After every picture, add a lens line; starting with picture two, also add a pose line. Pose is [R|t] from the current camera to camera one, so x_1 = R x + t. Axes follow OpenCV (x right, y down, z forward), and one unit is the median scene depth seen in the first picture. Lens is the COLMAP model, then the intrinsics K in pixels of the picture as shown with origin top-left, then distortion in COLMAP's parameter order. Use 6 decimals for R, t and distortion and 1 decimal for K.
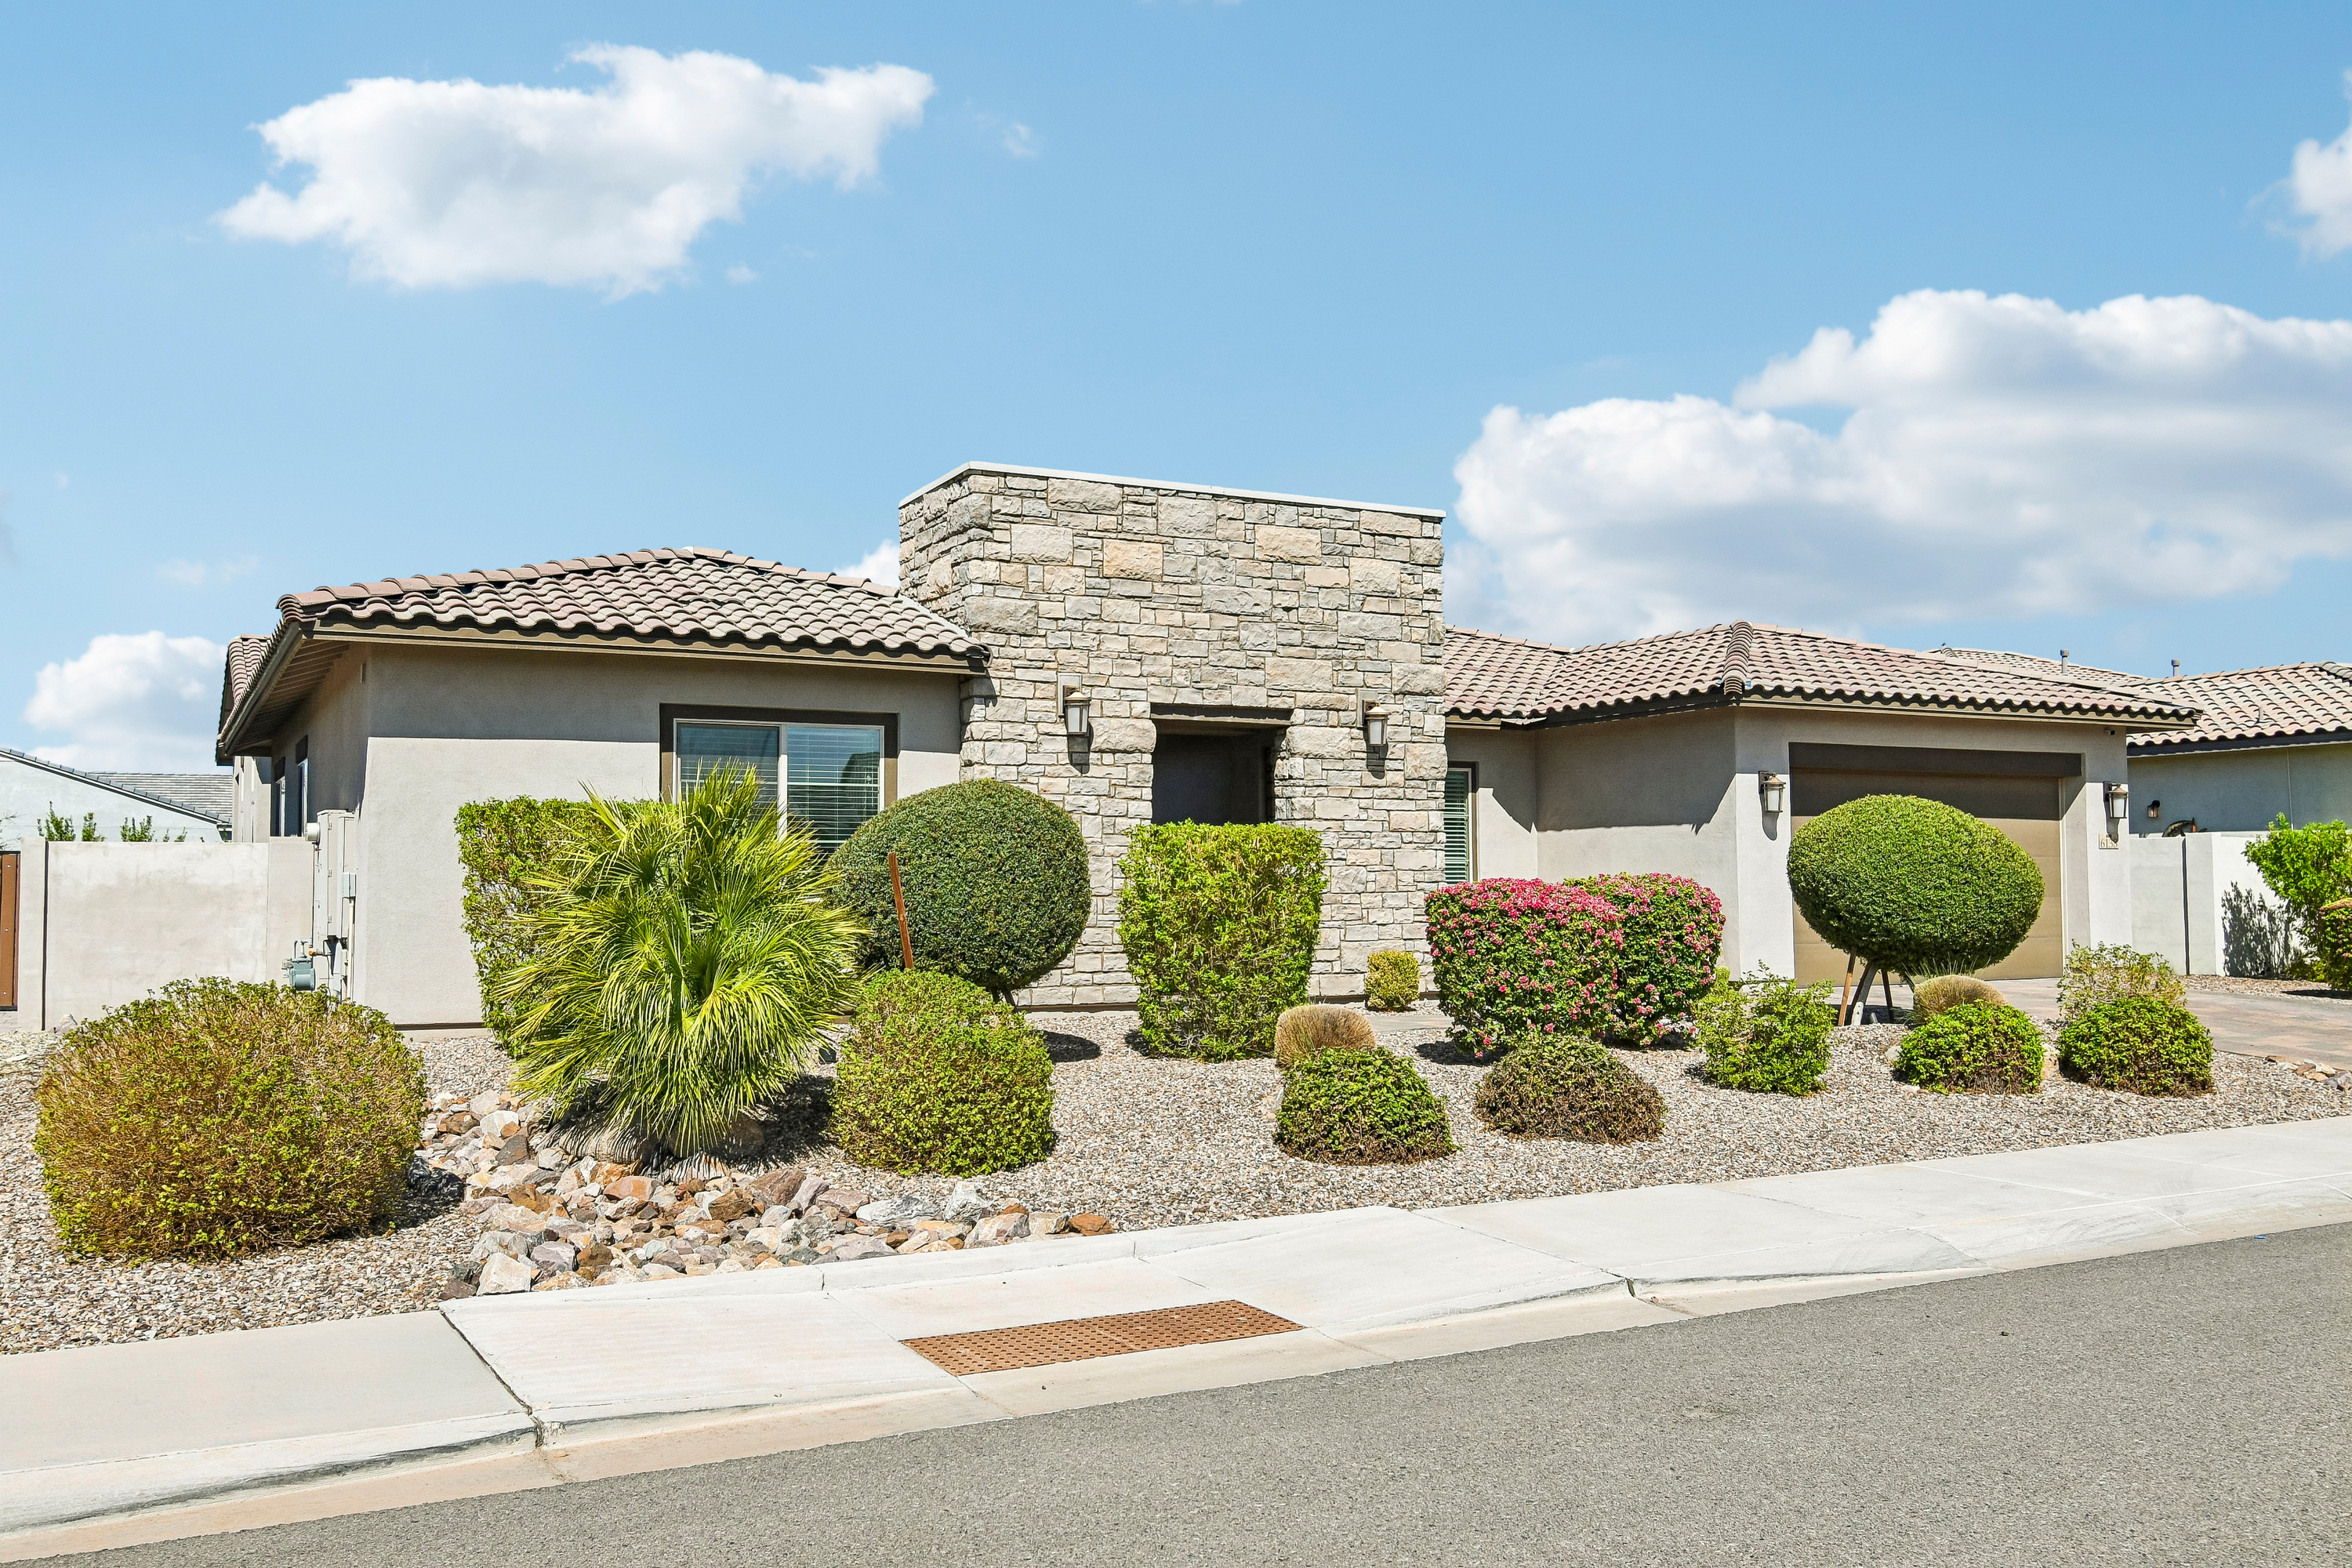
lens RADIAL K [[1980.2, 0, 1176.9], [0, 1980.2, 786.3], [0, 0, 1]] dist [-0.001689, -0.001022]
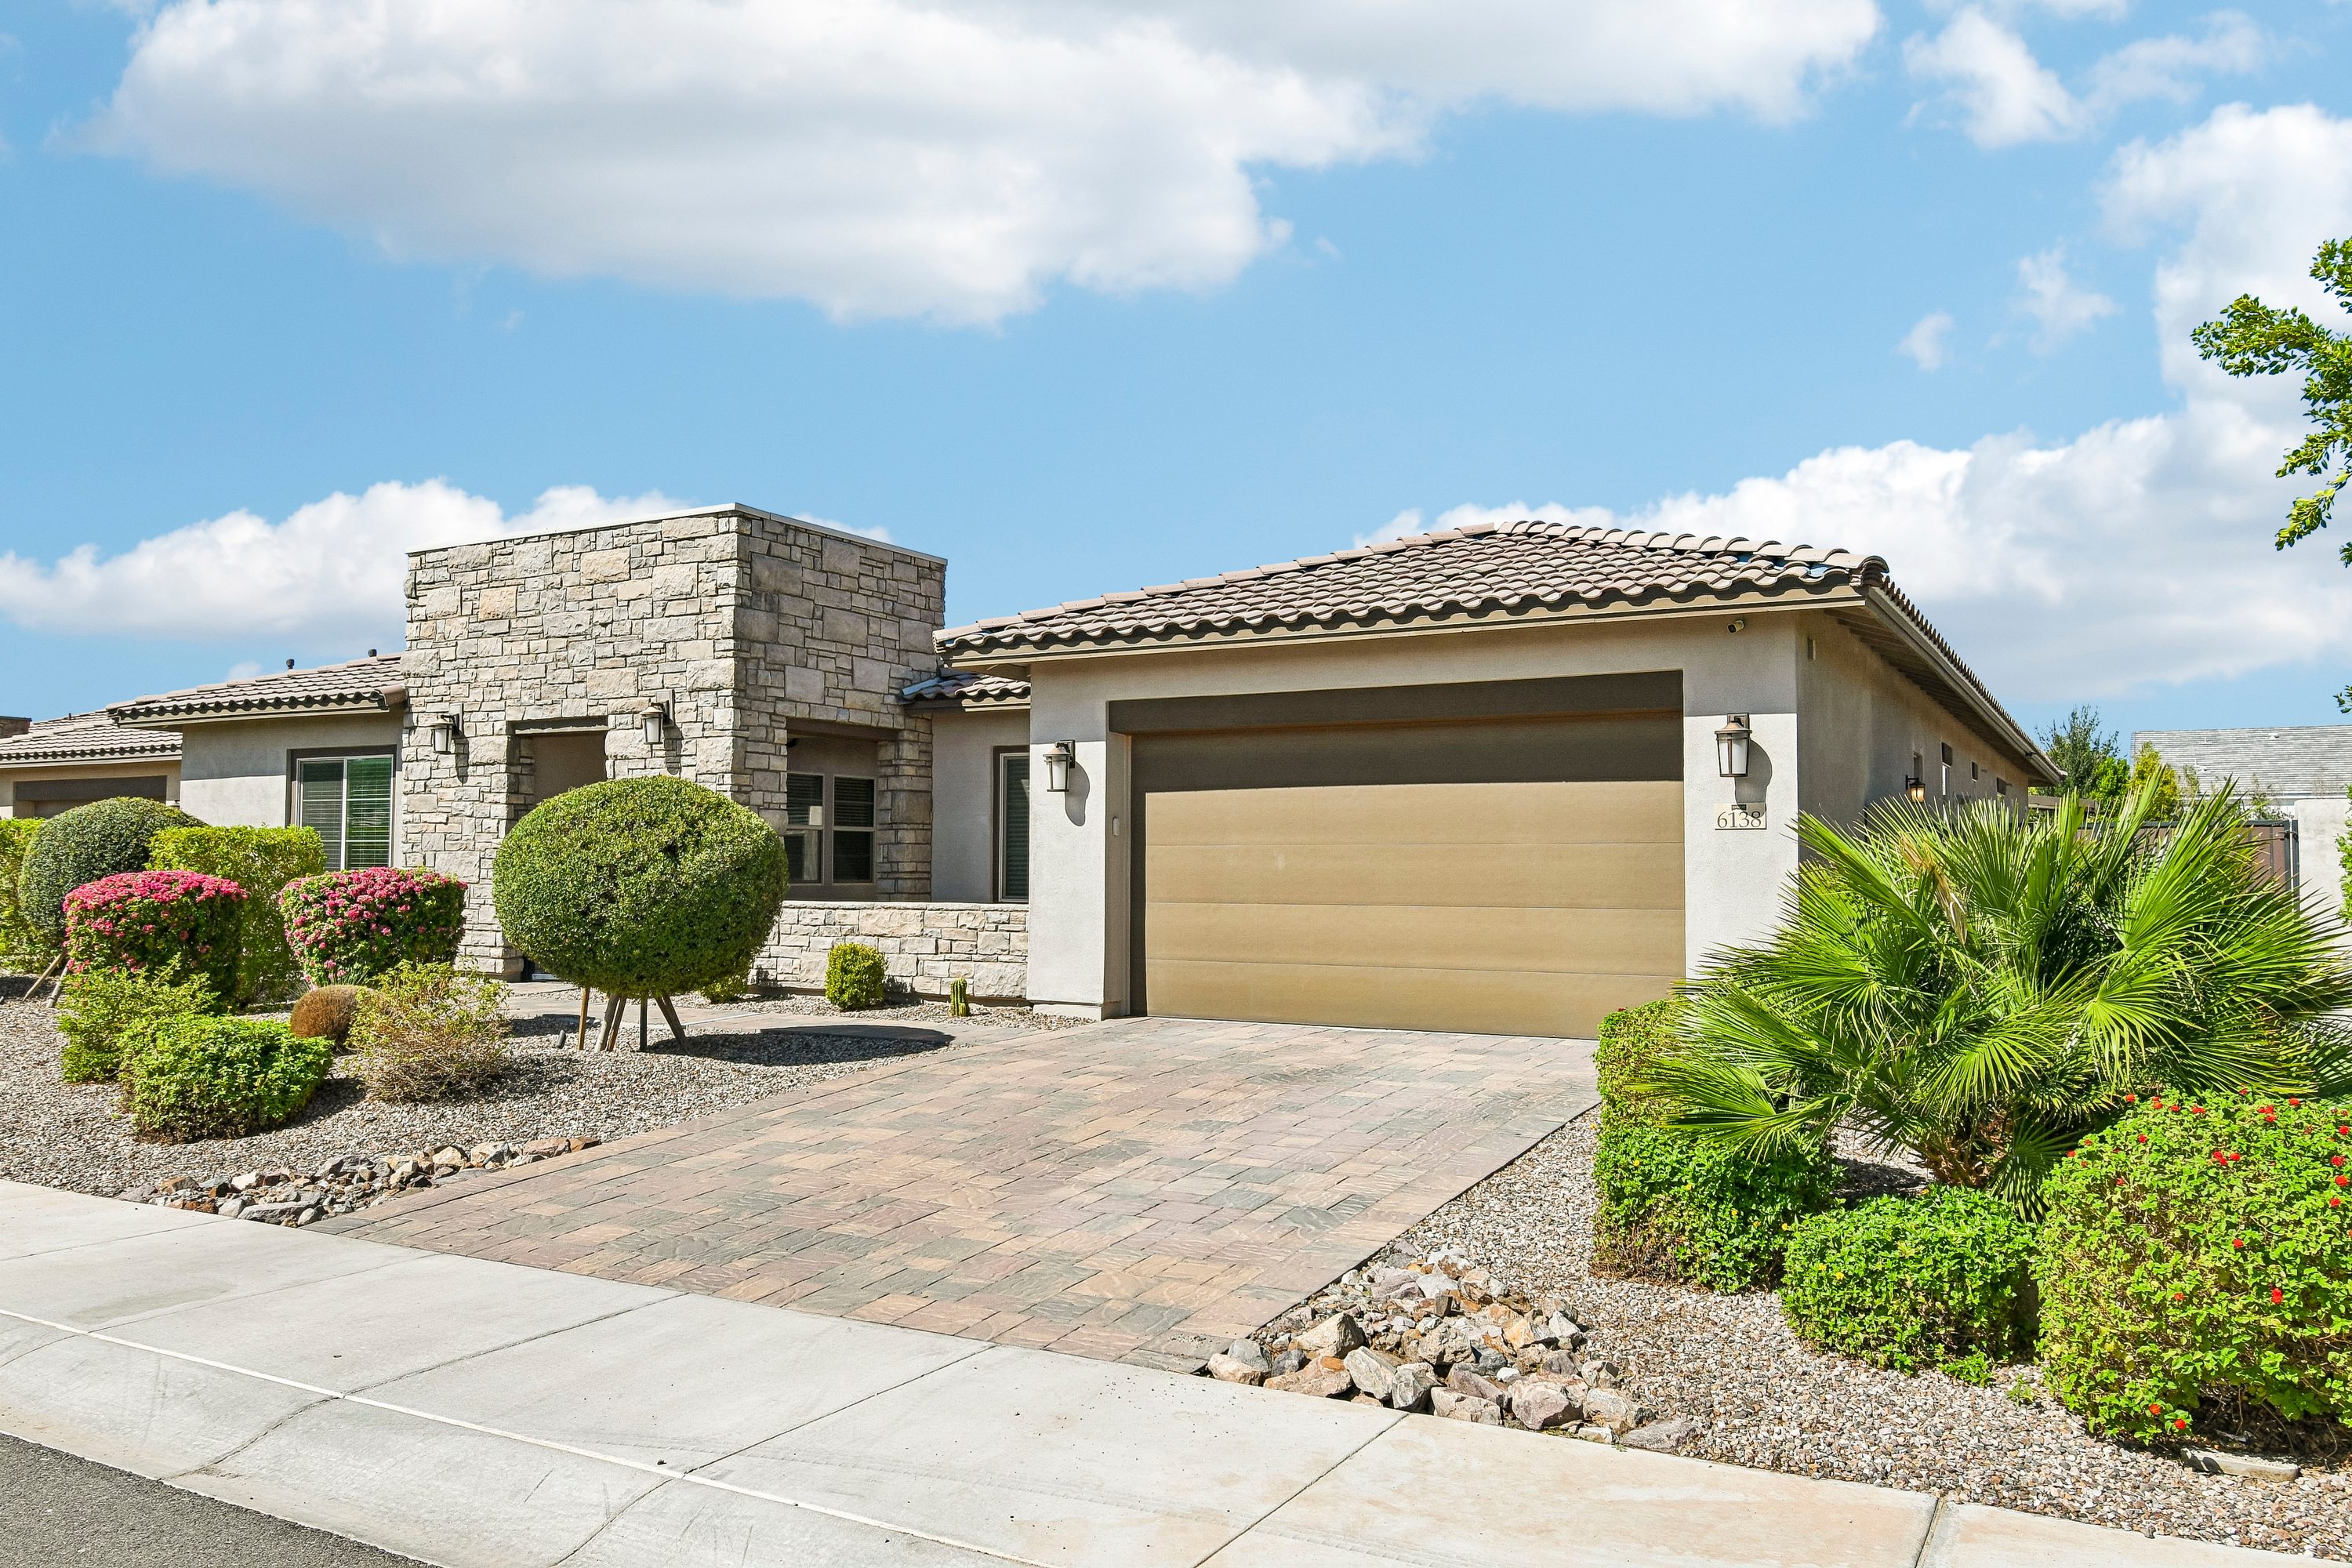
lens RADIAL K [[1708.2, 0, 1176.2], [0, 1708.2, 785.4], [0, 0, 1]] dist [0.002777, 0.000050]
pose [[0.539936, -0.027652, -0.841252, 1.039149], [0.043519, 0.999041, -0.004907, 0.018348], [0.840580, -0.033961, 0.540621, 0.761684]]
